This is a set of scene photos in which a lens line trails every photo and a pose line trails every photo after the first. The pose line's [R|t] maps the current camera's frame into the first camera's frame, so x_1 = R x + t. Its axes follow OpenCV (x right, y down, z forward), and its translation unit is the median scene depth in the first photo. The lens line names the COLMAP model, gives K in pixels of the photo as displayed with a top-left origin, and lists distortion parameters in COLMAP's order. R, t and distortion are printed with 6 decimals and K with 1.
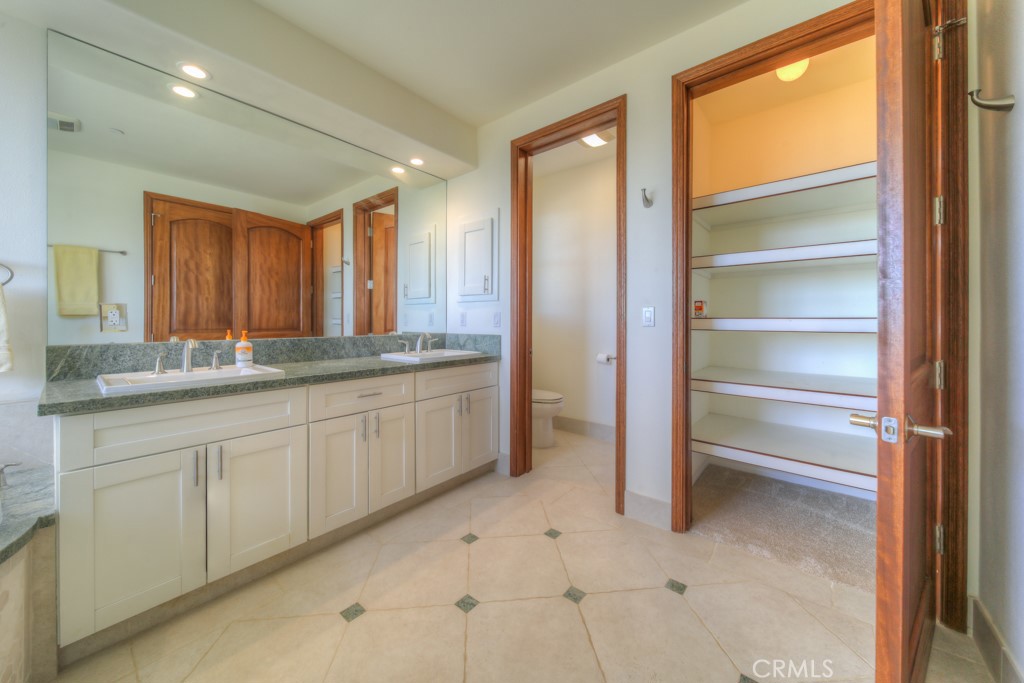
lens RADIAL K [[370.0, 0, 513.0], [0, 370.0, 331.7], [0, 0, 1]] dist [-0.003486, -0.000930]
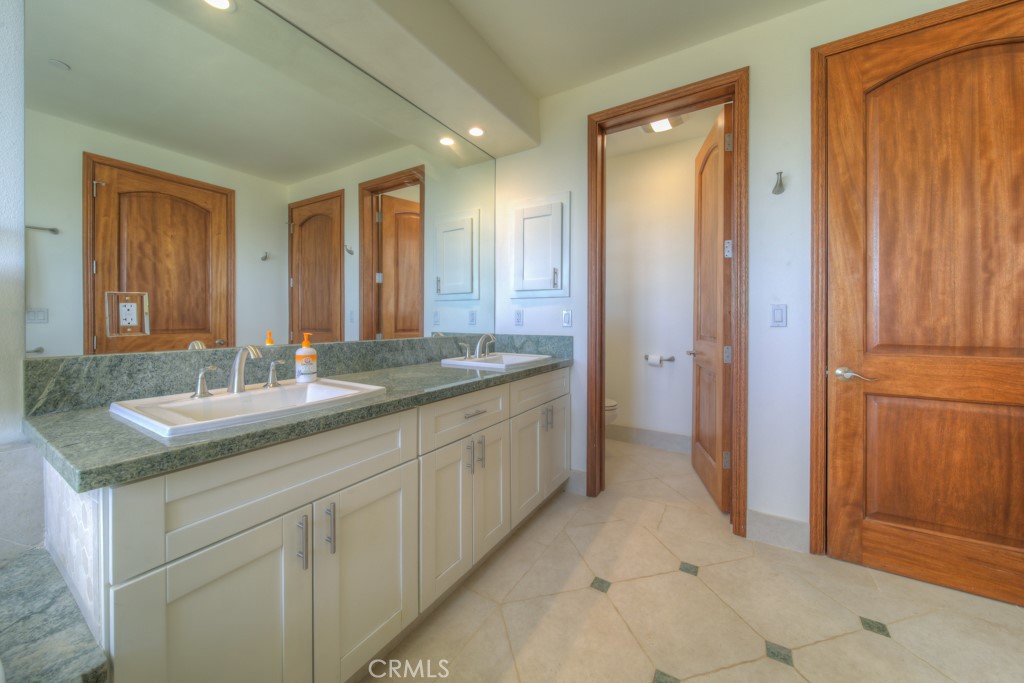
lens RADIAL K [[370.0, 0, 511.7], [0, 370.0, 331.7], [0, 0, 1]] dist [-0.003486, -0.000930]
pose [[0.990485, -0.002229, 0.137602, -0.302616], [0.001993, 0.999996, 0.001852, -0.003696], [-0.137605, -0.001560, 0.990486, 0.152940]]
